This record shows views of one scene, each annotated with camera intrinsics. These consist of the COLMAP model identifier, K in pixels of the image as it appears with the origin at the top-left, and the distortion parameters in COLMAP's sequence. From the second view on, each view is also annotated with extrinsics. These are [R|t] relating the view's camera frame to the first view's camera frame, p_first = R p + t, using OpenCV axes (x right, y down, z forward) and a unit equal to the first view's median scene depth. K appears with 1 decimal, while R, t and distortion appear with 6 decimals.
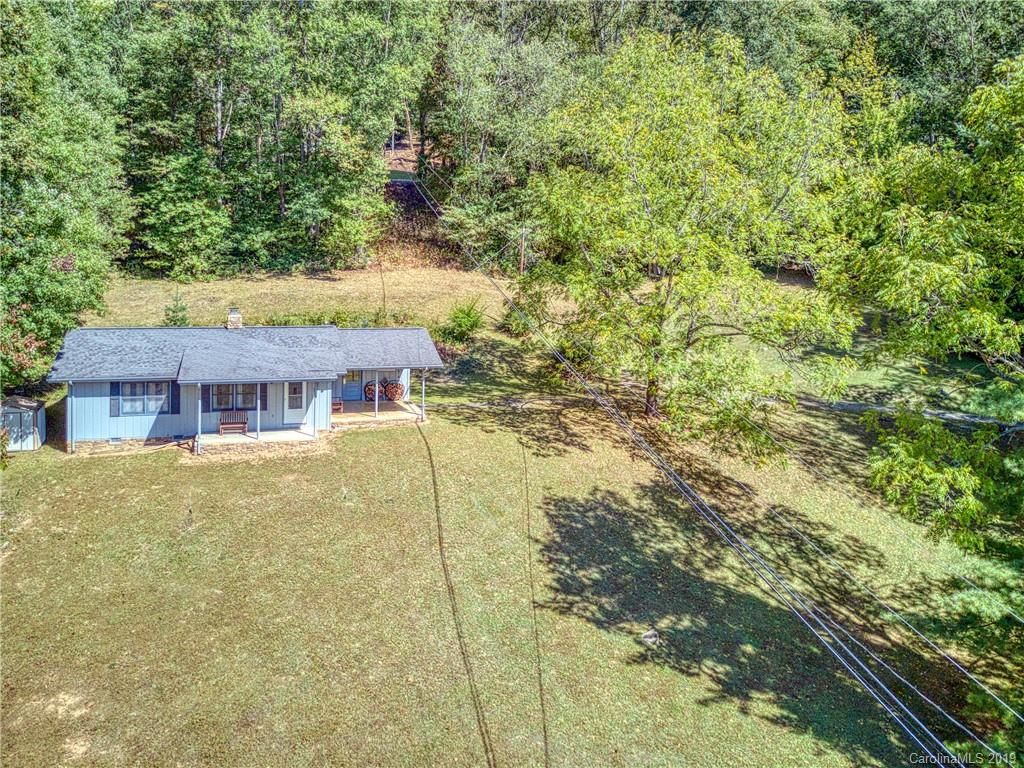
lens RADIAL K [[792.0, 0, 507.8], [0, 792.0, 311.9], [0, 0, 1]] dist [-0.005039, -0.005596]
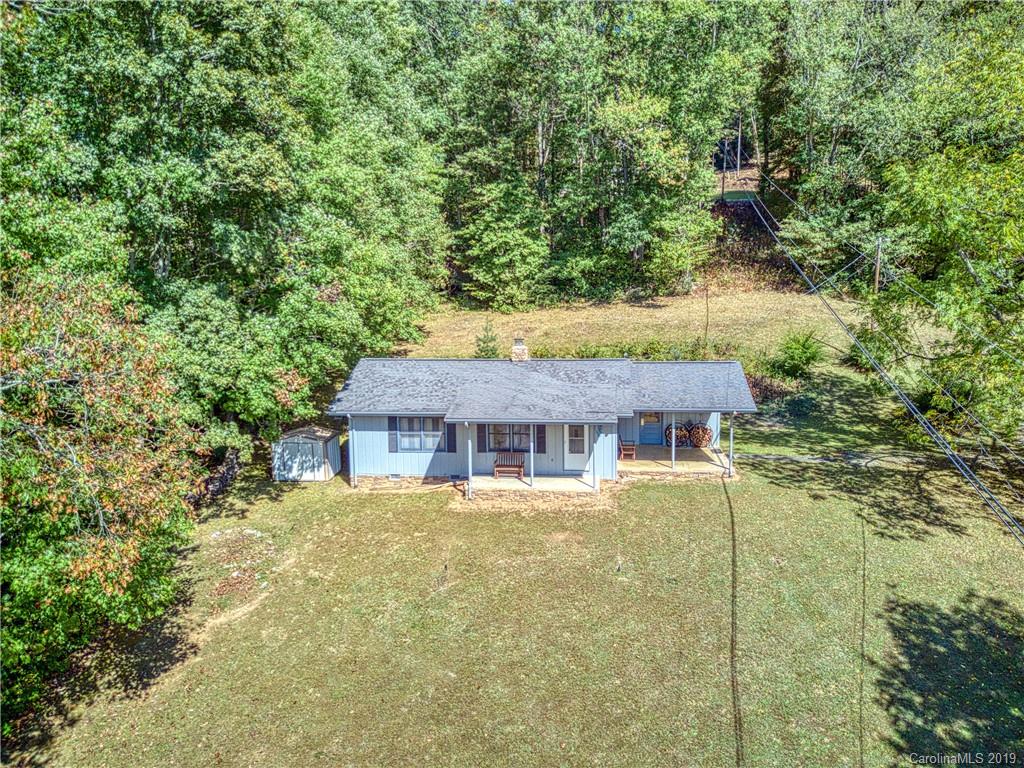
lens RADIAL K [[767.0, 0, 528.0], [0, 767.0, 387.6], [0, 0, 1]] dist [0.038264, -0.072376]
pose [[0.913059, 0.023757, -0.407135, 0.024567], [0.000487, 0.998238, 0.059340, -0.000396], [0.407827, -0.054379, 0.911438, 0.212943]]
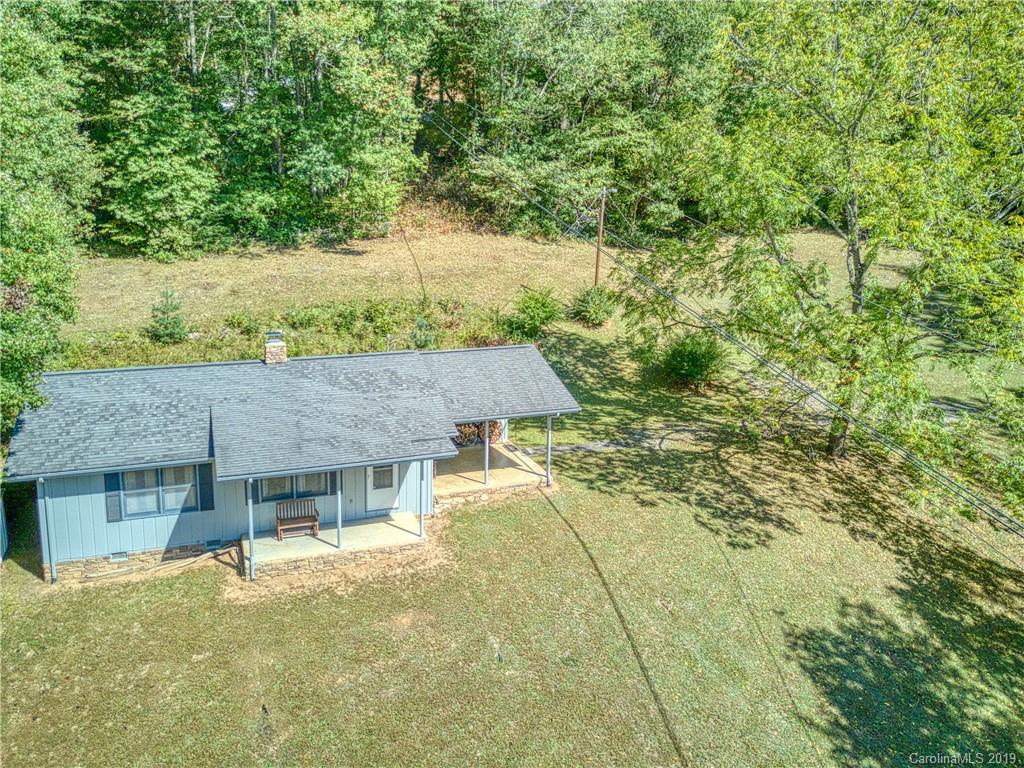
lens RADIAL K [[785.6, 0, 480.7], [0, 785.6, 351.6], [0, 0, 1]] dist [-0.003230, -0.000363]
pose [[0.999527, -0.018971, 0.024194, -0.199977], [0.015682, 0.991447, 0.129561, -0.077784], [-0.026445, -0.129120, 0.991276, 0.354605]]
